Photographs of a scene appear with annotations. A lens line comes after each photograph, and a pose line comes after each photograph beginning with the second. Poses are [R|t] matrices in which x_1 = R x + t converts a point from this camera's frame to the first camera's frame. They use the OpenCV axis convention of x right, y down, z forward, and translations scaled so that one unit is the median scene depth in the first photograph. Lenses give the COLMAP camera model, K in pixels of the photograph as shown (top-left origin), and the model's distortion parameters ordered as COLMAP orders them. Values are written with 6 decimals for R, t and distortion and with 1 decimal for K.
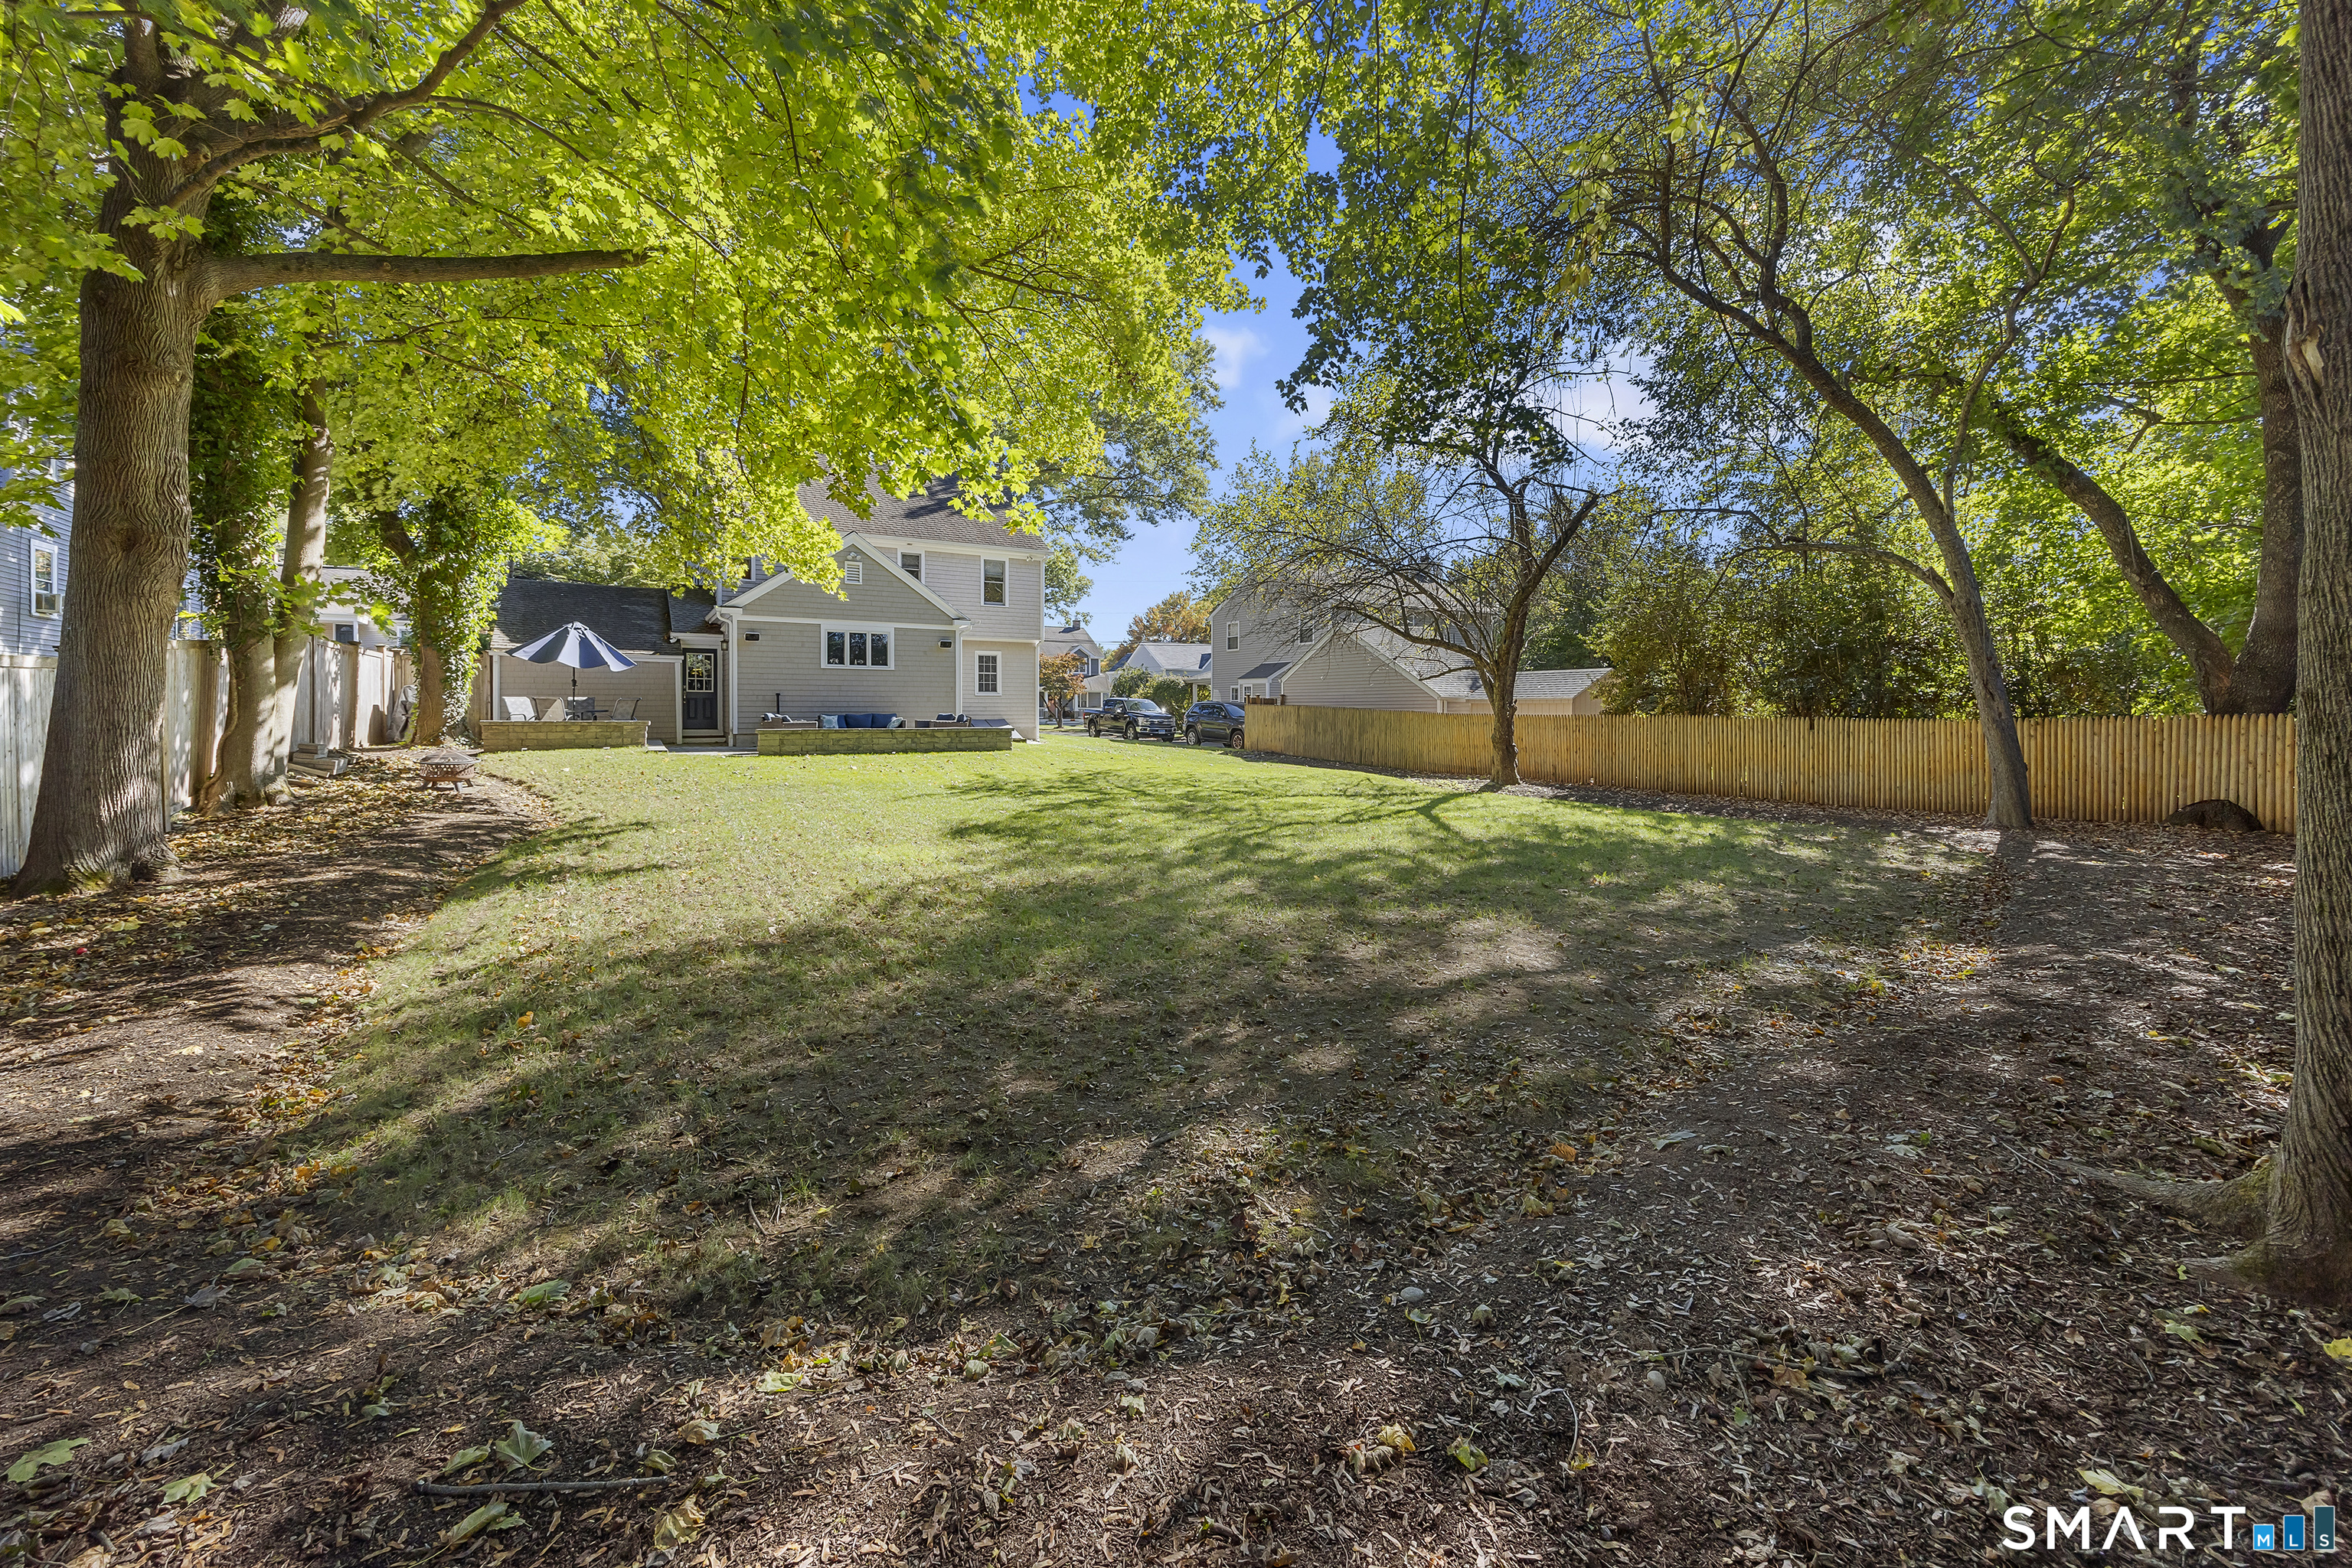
lens RADIAL K [[909.4, 0, 1175.9], [0, 909.4, 721.9], [0, 0, 1]] dist [-0.000482, -0.000002]
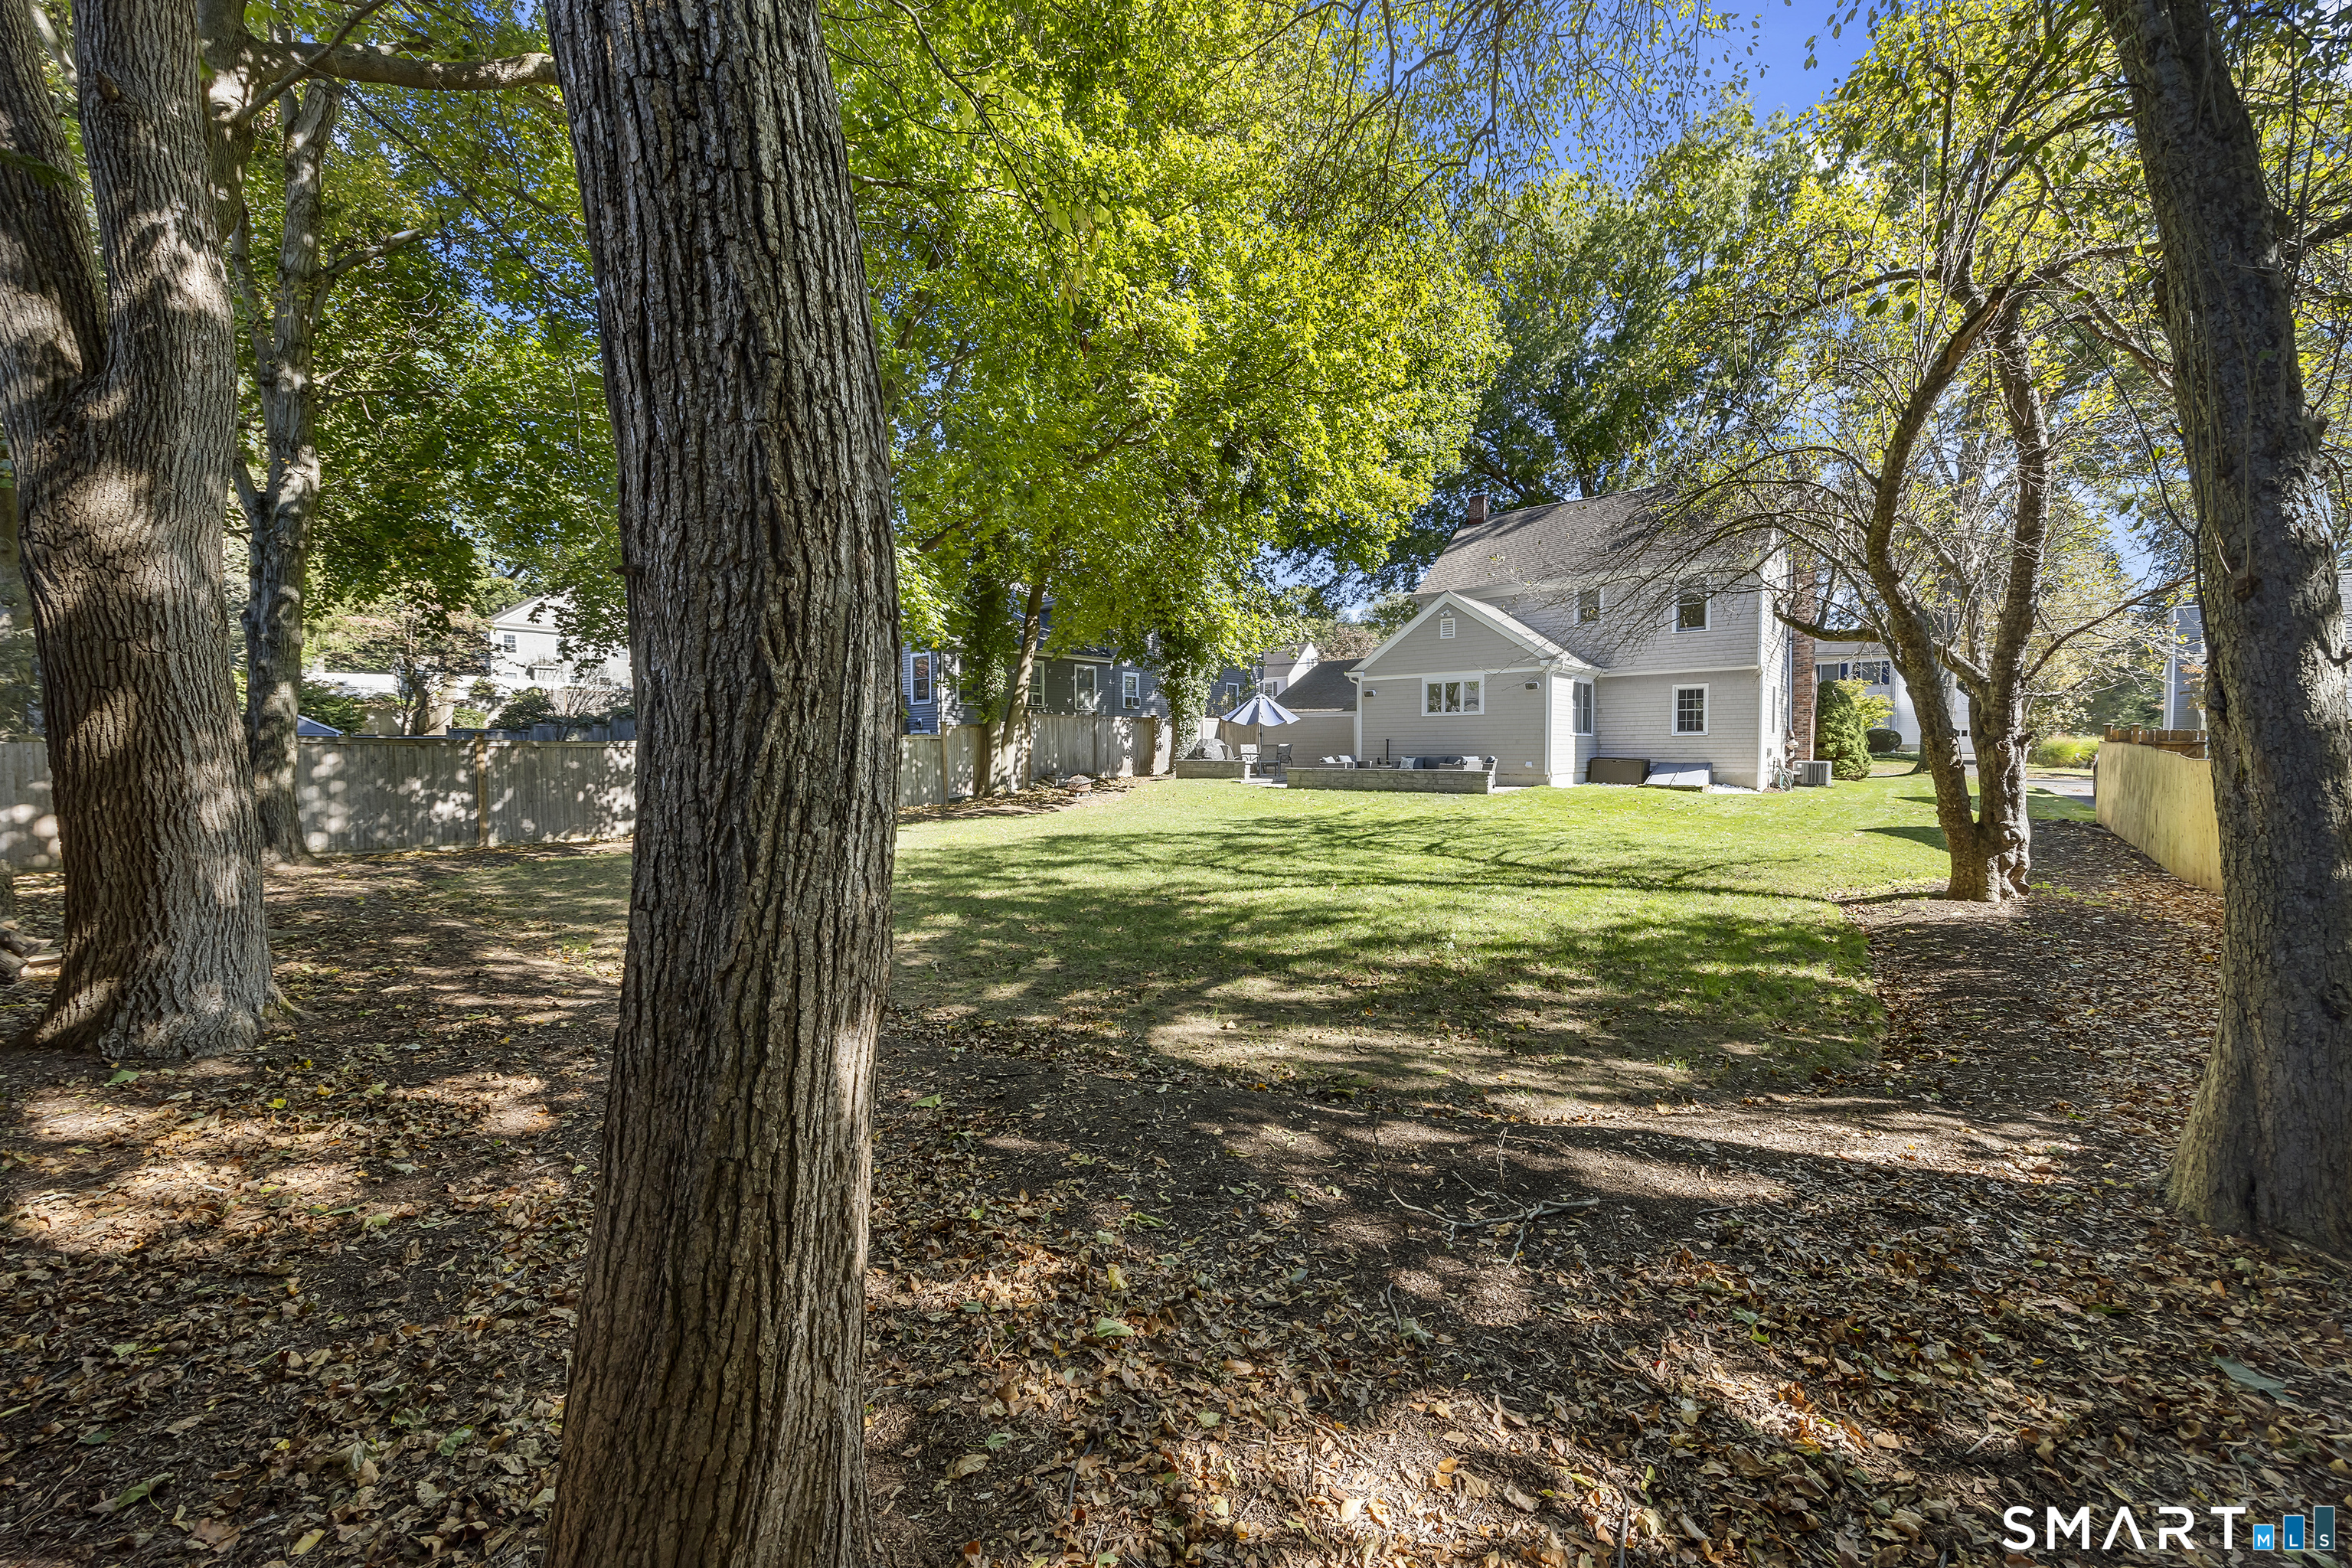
lens RADIAL K [[892.5, 0, 1169.7], [0, 892.5, 768.8], [0, 0, 1]] dist [-0.002472, -0.000184]
pose [[0.336610, 0.019834, -0.941435, 0.571111], [-0.008363, 0.999802, 0.018073, -0.010326], [0.941607, 0.001790, 0.336710, 0.323858]]
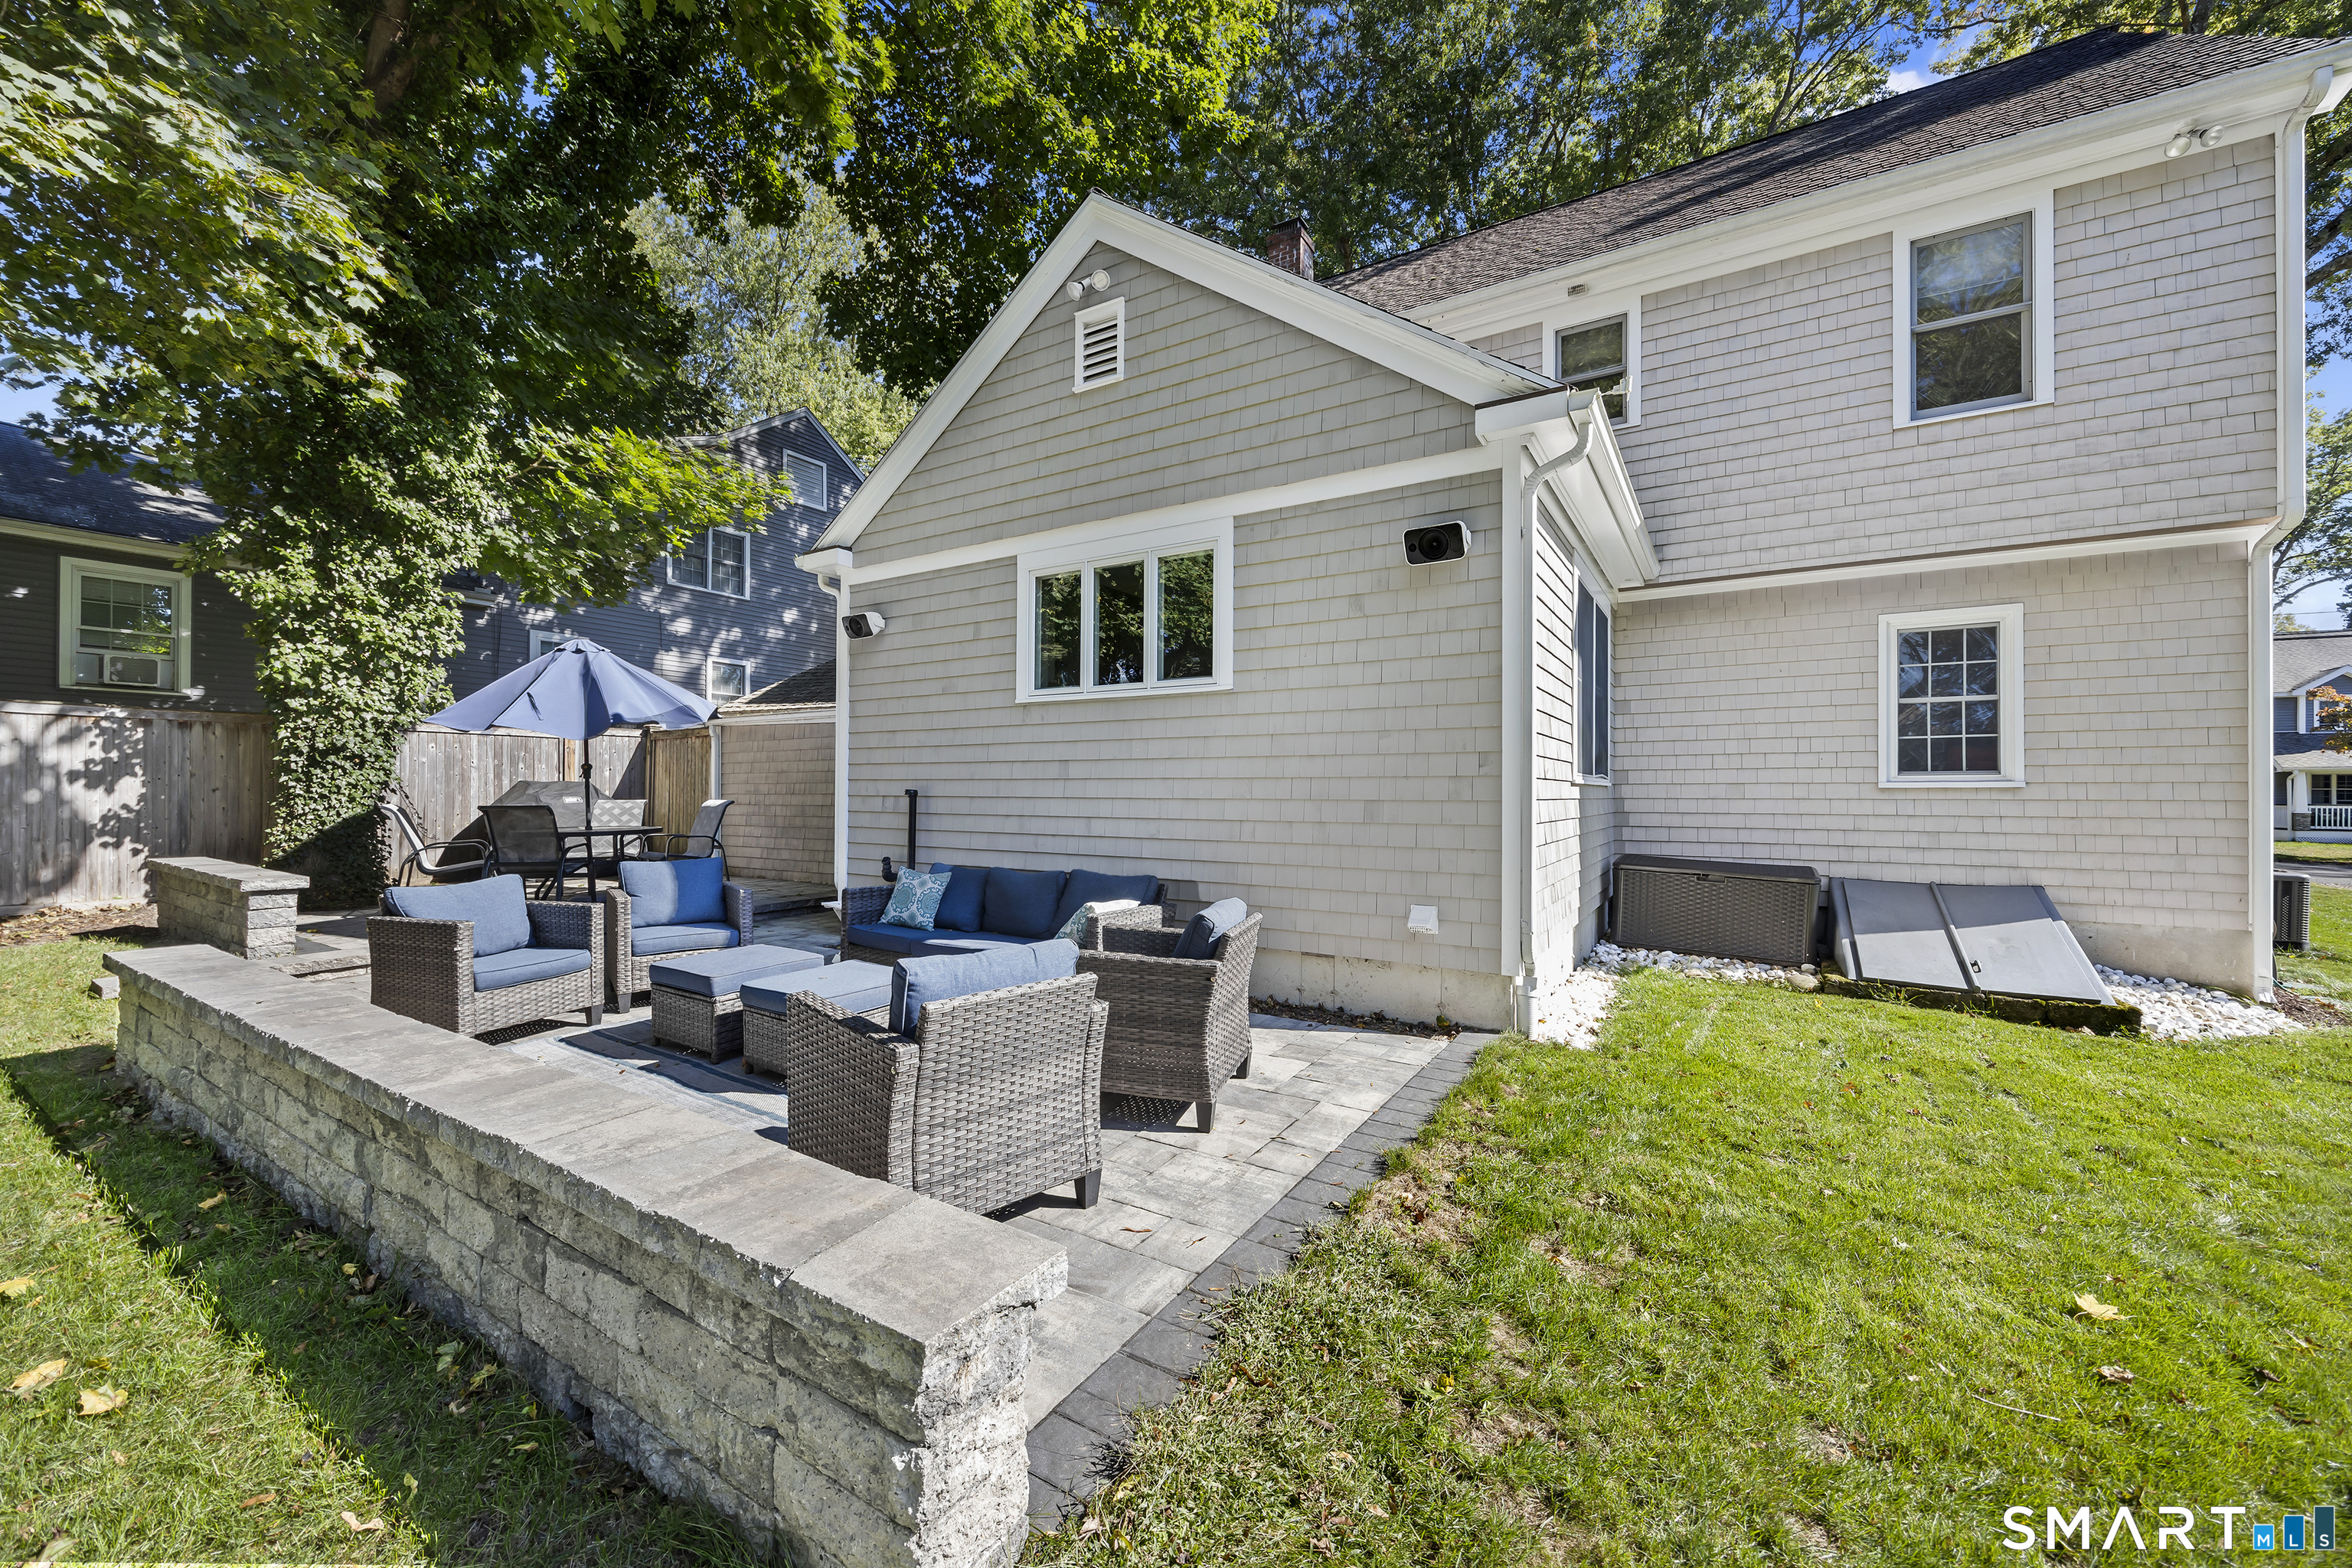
lens RADIAL K [[892.5, 0, 1169.7], [0, 892.5, 768.8], [0, 0, 1]] dist [-0.002472, -0.000184]
pose [[0.453096, -0.016153, -0.891315, -0.112969], [-0.015192, 0.999551, -0.025837, -0.032065], [0.891332, 0.025248, 0.452647, 0.923762]]
